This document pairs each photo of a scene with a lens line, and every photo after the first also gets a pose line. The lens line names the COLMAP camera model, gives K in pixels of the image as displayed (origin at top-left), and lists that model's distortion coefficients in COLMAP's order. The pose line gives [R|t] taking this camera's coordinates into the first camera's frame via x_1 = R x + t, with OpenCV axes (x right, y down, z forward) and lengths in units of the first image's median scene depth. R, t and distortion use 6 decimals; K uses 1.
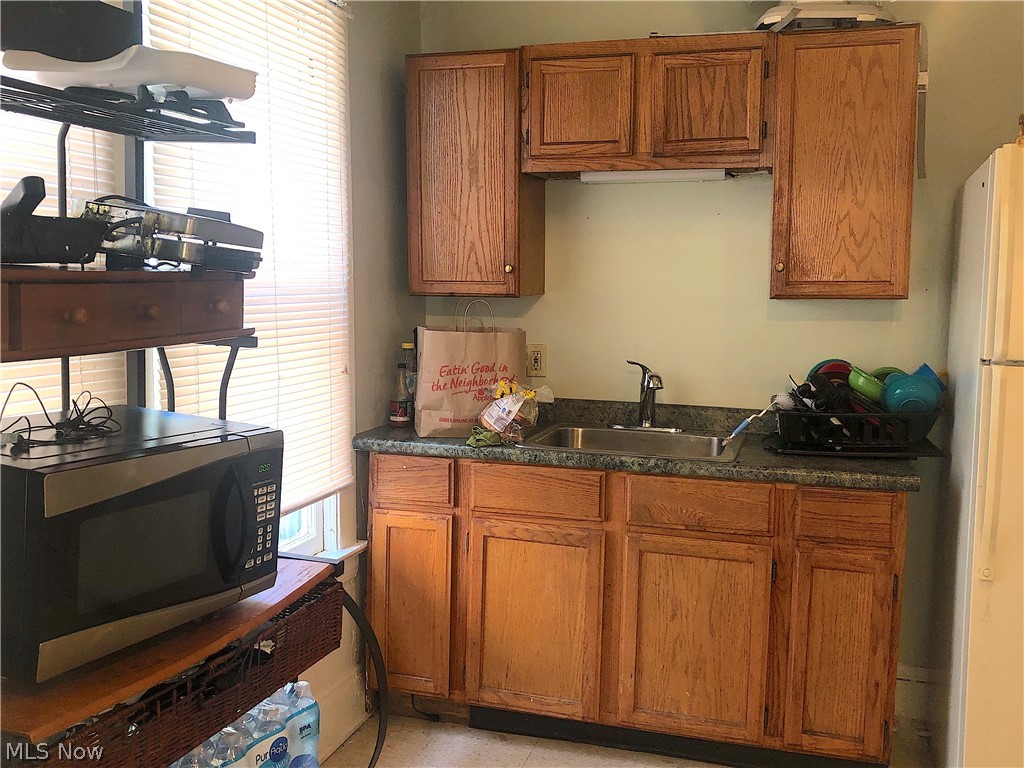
lens RADIAL K [[1014.5, 0, 512.2], [0, 1014.5, 376.4], [0, 0, 1]] dist [0.001438, 0.000000]
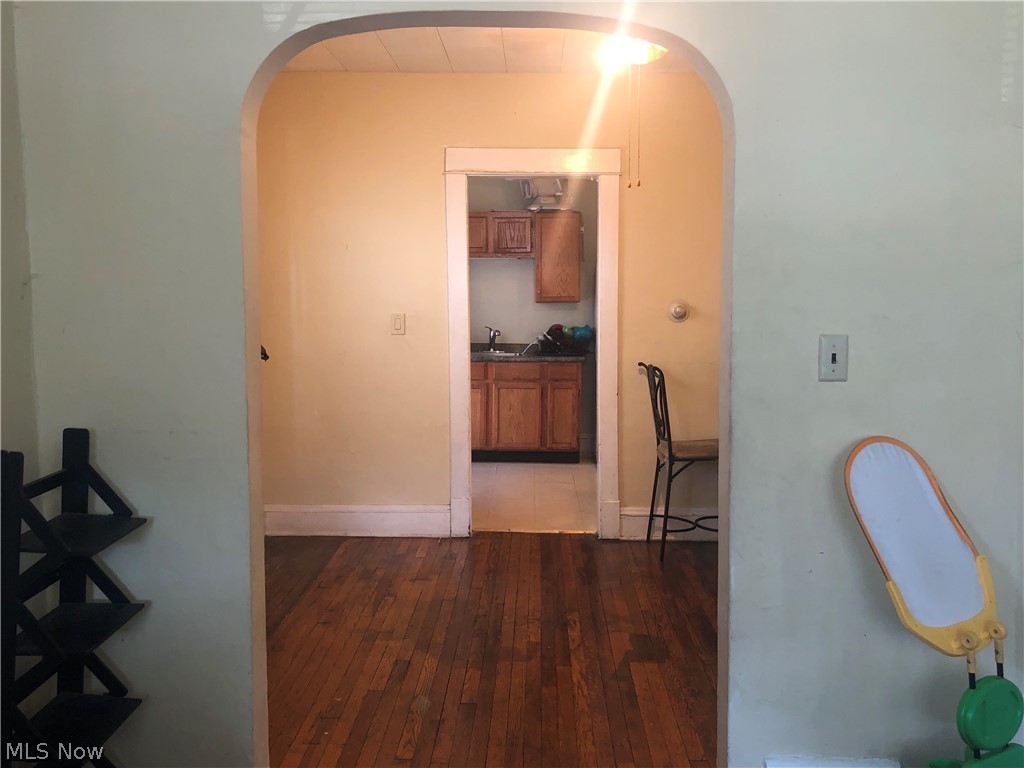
lens RADIAL K [[1014.5, 0, 508.3], [0, 1014.5, 394.8], [0, 0, 1]] dist [0.001438, 0.000000]
pose [[0.962892, -0.040689, 0.266801, -0.634699], [0.037641, 0.999155, 0.016530, 0.141747], [-0.267248, -0.005874, 0.963610, -1.859632]]
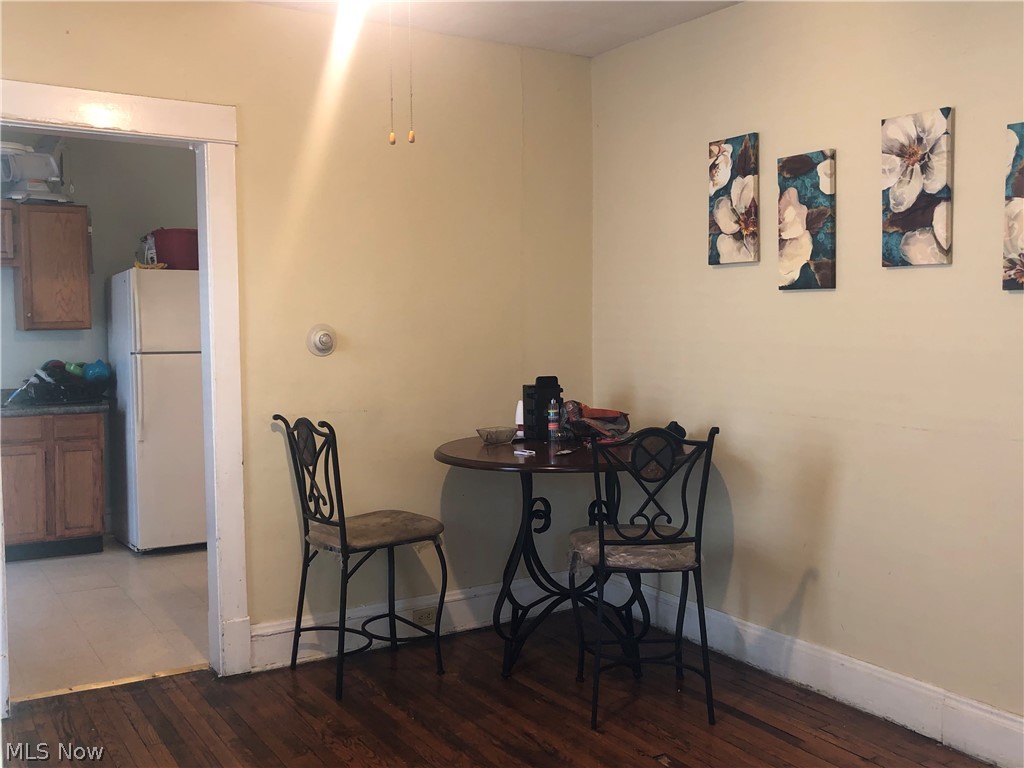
lens RADIAL K [[1014.5, 0, 518.4], [0, 1014.5, 376.9], [0, 0, 1]] dist [0.001438, 0.000000]
pose [[0.641706, -0.061529, 0.764479, -0.703889], [0.081053, 0.996635, 0.012178, 0.074820], [-0.762656, 0.054149, 0.644534, -1.115494]]
